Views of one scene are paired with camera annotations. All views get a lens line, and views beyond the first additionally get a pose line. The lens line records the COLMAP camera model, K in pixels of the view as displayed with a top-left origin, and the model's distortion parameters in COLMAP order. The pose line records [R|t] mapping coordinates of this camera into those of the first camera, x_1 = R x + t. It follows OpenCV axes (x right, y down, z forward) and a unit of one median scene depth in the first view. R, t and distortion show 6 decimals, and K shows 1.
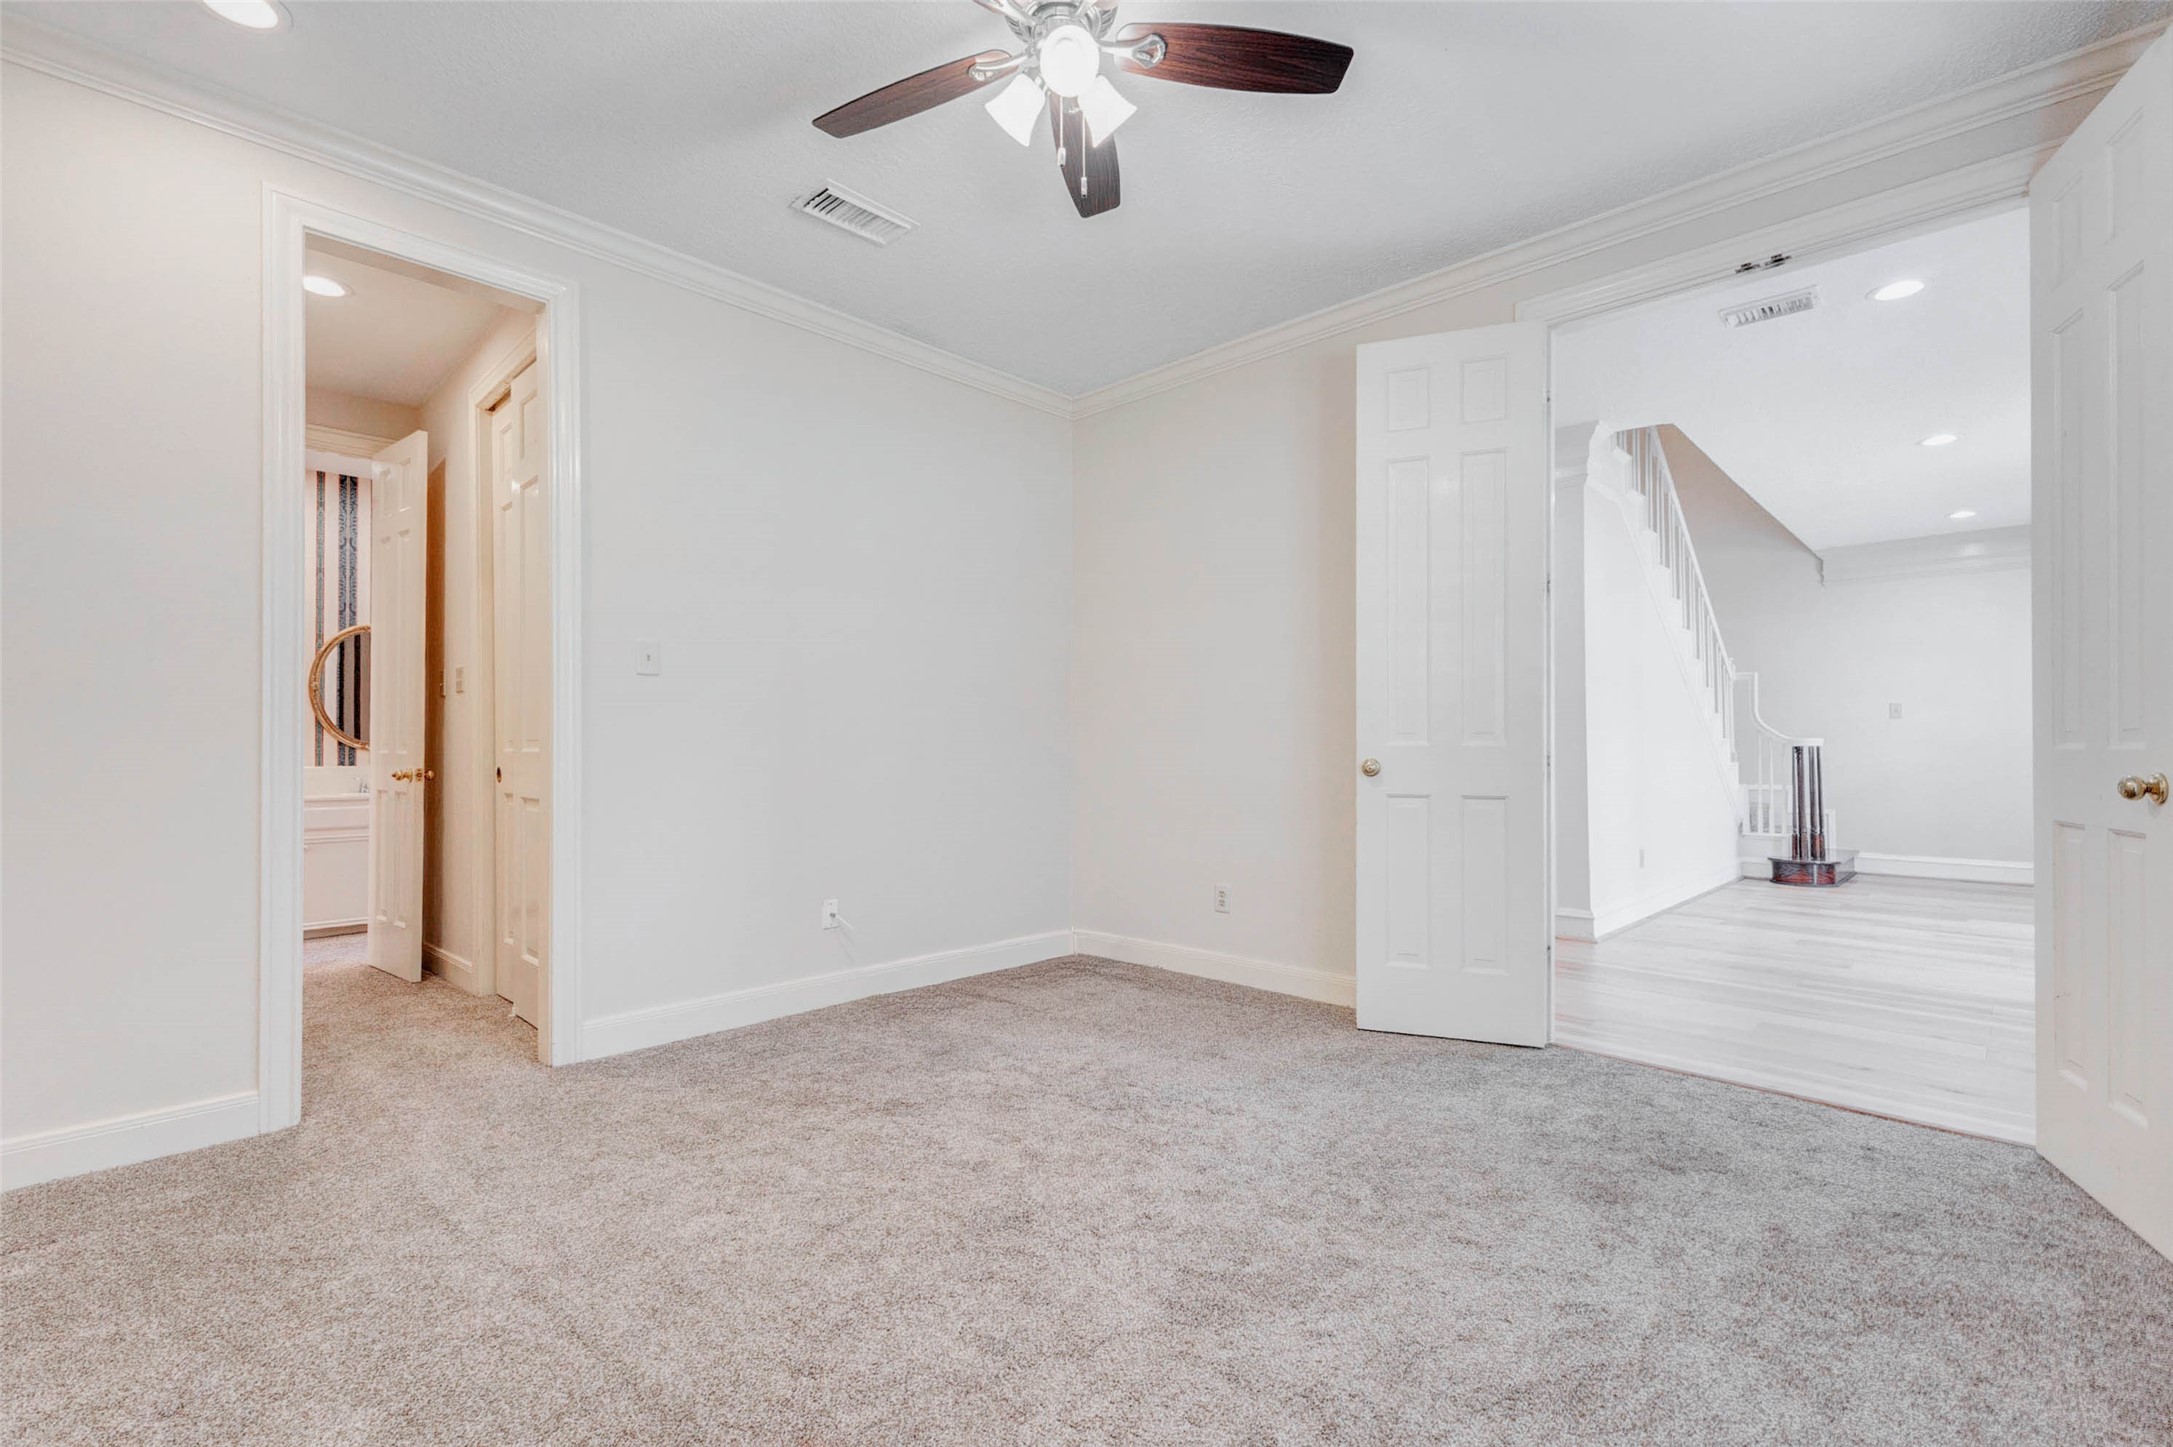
lens RADIAL K [[963.1, 0, 1080.0], [0, 963.1, 738.8], [0, 0, 1]] dist [0.014712, 0.000042]
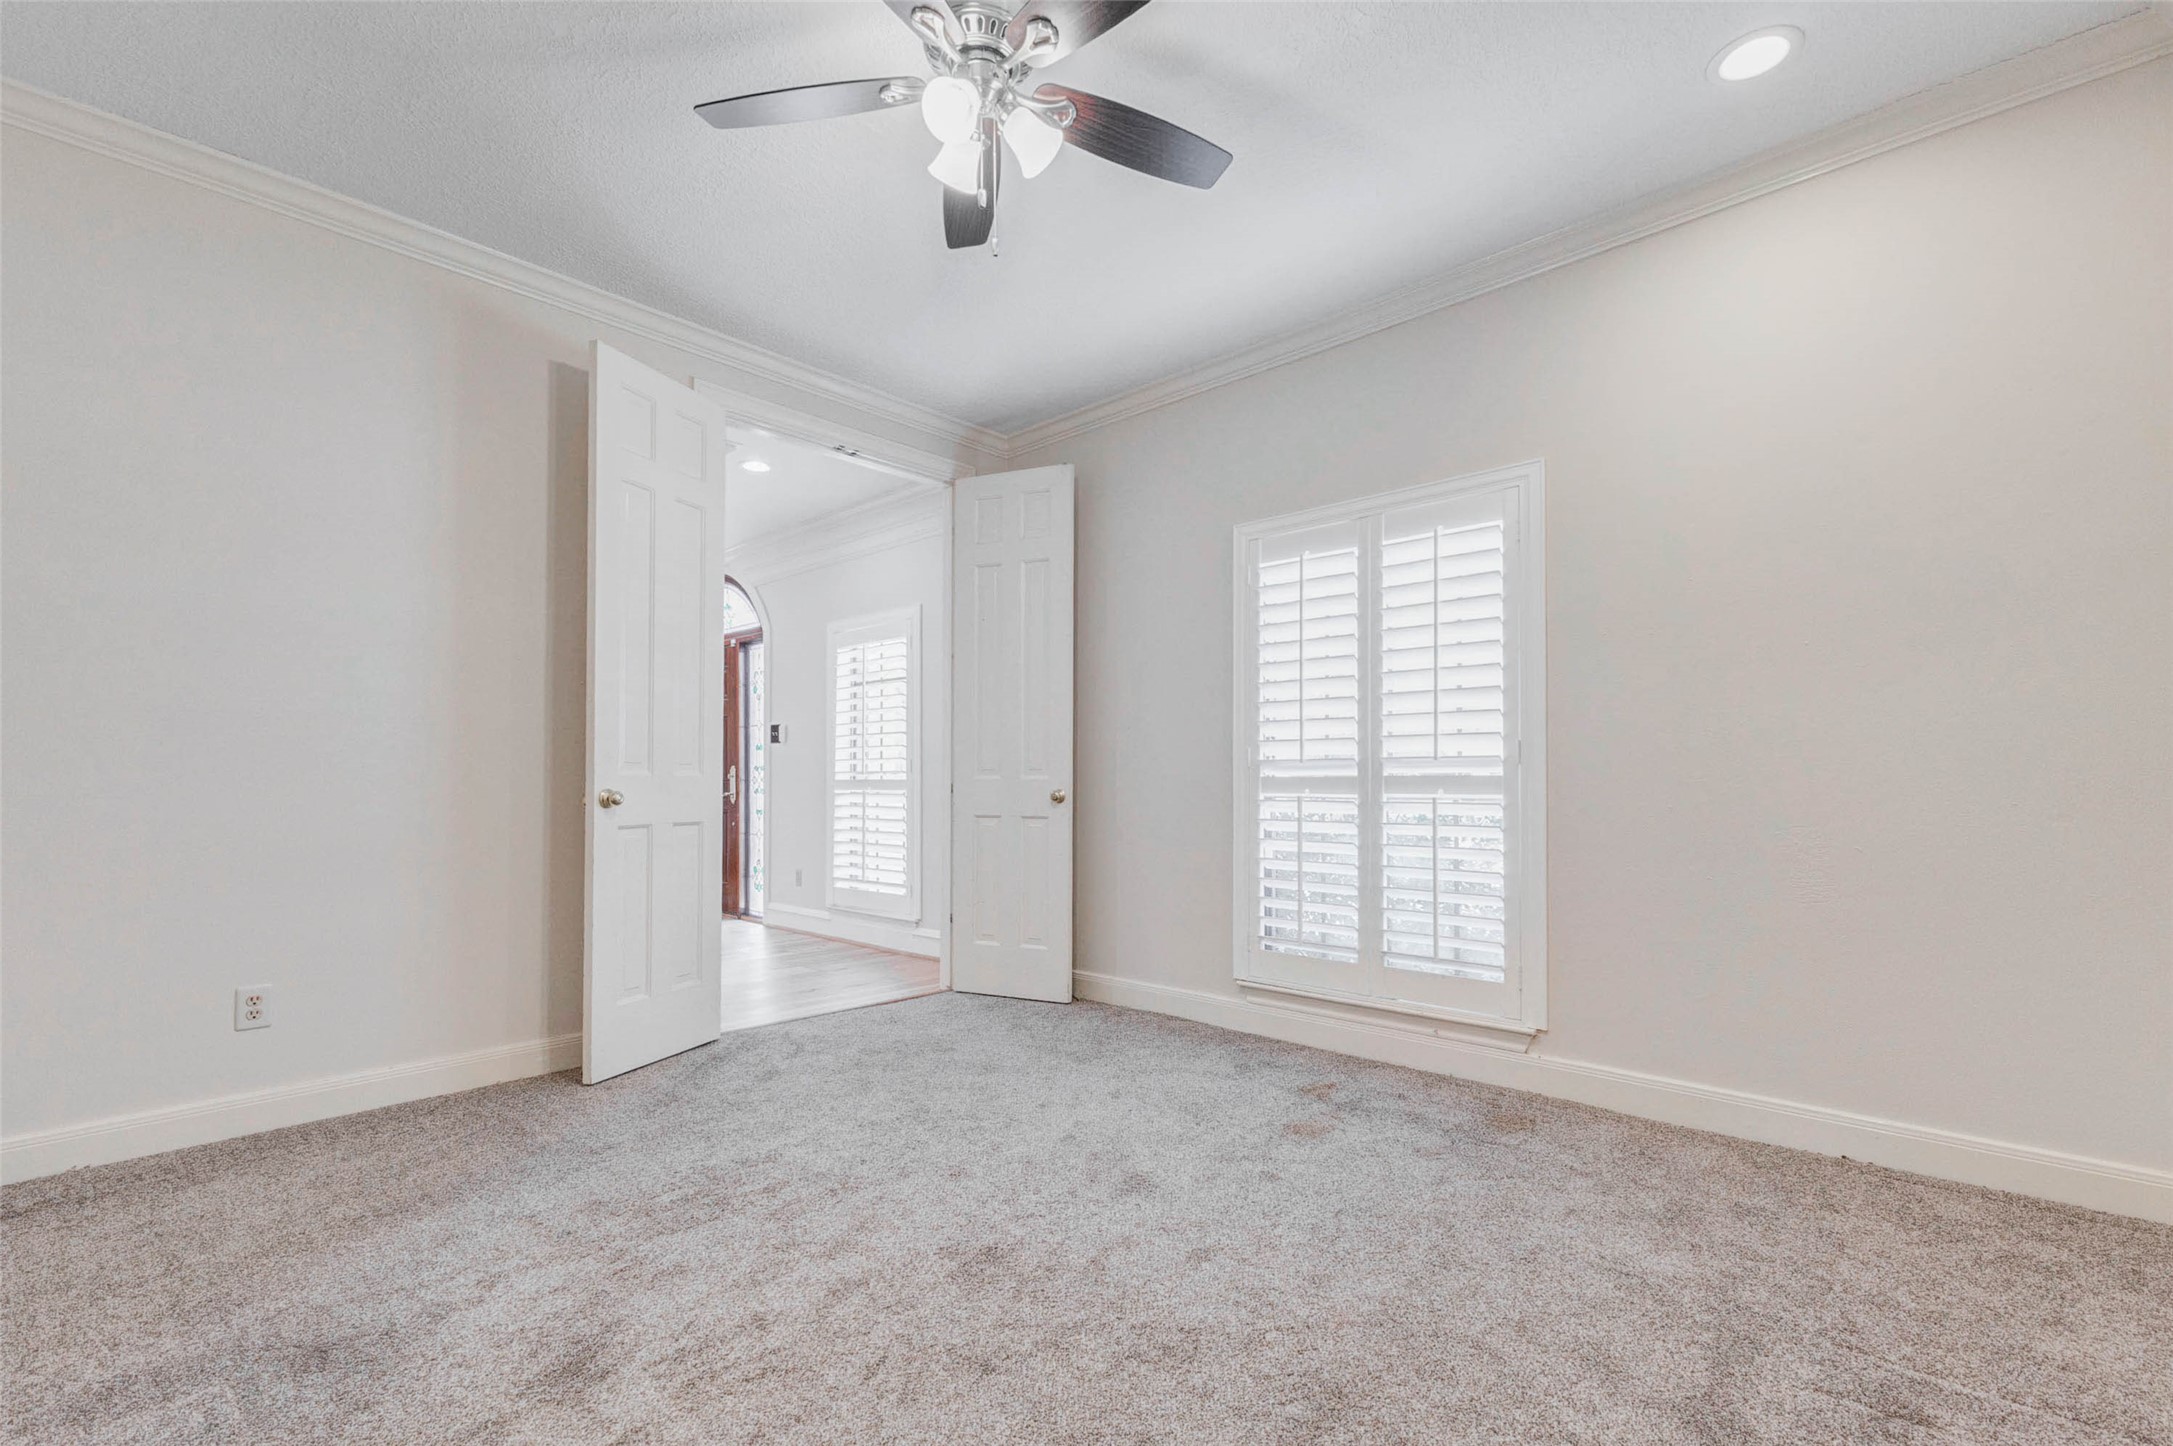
lens RADIAL K [[935.2, 0, 1082.0], [0, 935.2, 772.3], [0, 0, 1]] dist [0.000687, -0.000012]
pose [[0.009690, 0.005794, 0.999936, -0.747461], [-0.007716, 0.999954, -0.005719, 0.005945], [-0.999923, -0.007660, 0.009734, 0.656742]]
